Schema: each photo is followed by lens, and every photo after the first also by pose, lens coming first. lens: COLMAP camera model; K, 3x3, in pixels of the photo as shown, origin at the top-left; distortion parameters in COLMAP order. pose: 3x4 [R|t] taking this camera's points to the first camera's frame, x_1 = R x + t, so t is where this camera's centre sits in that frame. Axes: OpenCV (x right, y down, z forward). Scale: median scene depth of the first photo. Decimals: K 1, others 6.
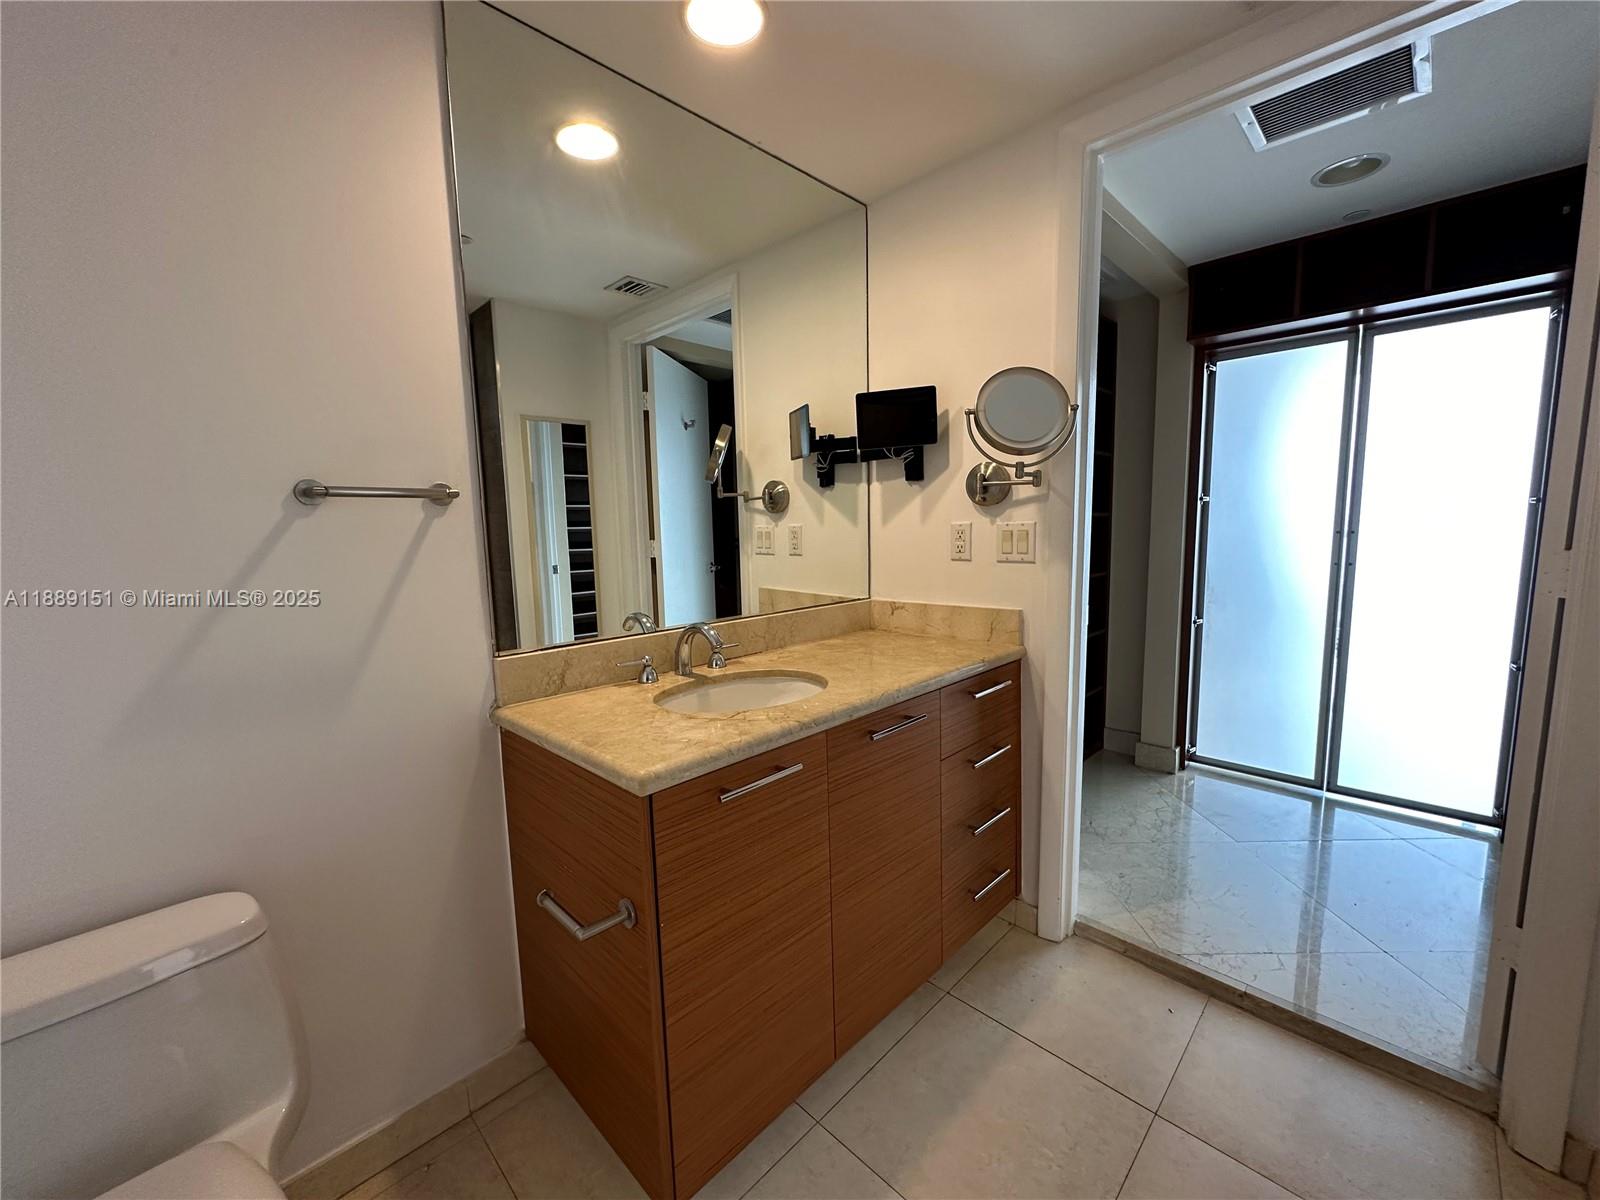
lens RADIAL K [[636.6, 0, 800.0], [0, 636.6, 600.0], [0, 0, 1]] dist [-0.000727, 0.000758]
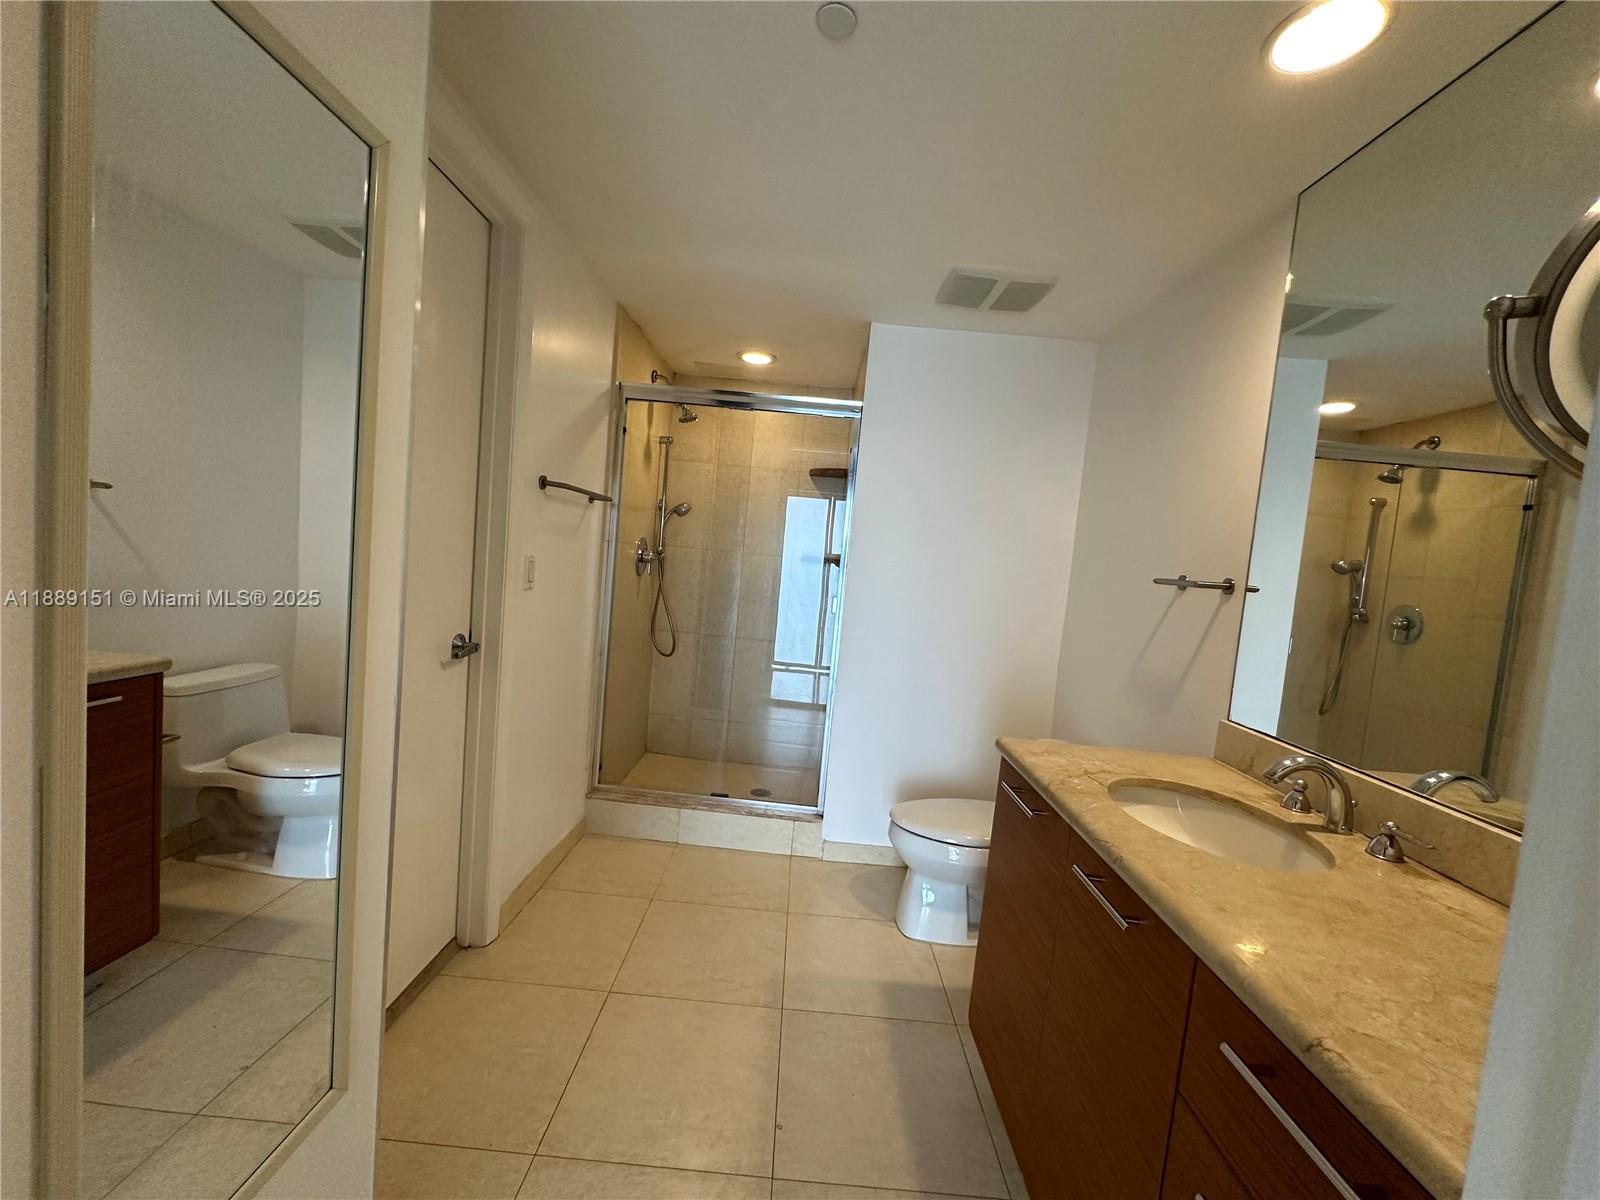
lens RADIAL K [[636.6, 0, 800.0], [0, 636.6, 600.0], [0, 0, 1]] dist [-0.000727, 0.000758]
pose [[-0.721399, 0.006332, -0.692490, 0.681855], [-0.154730, 0.973205, 0.170088, -0.152605], [0.675013, 0.229850, -0.701090, 0.904263]]
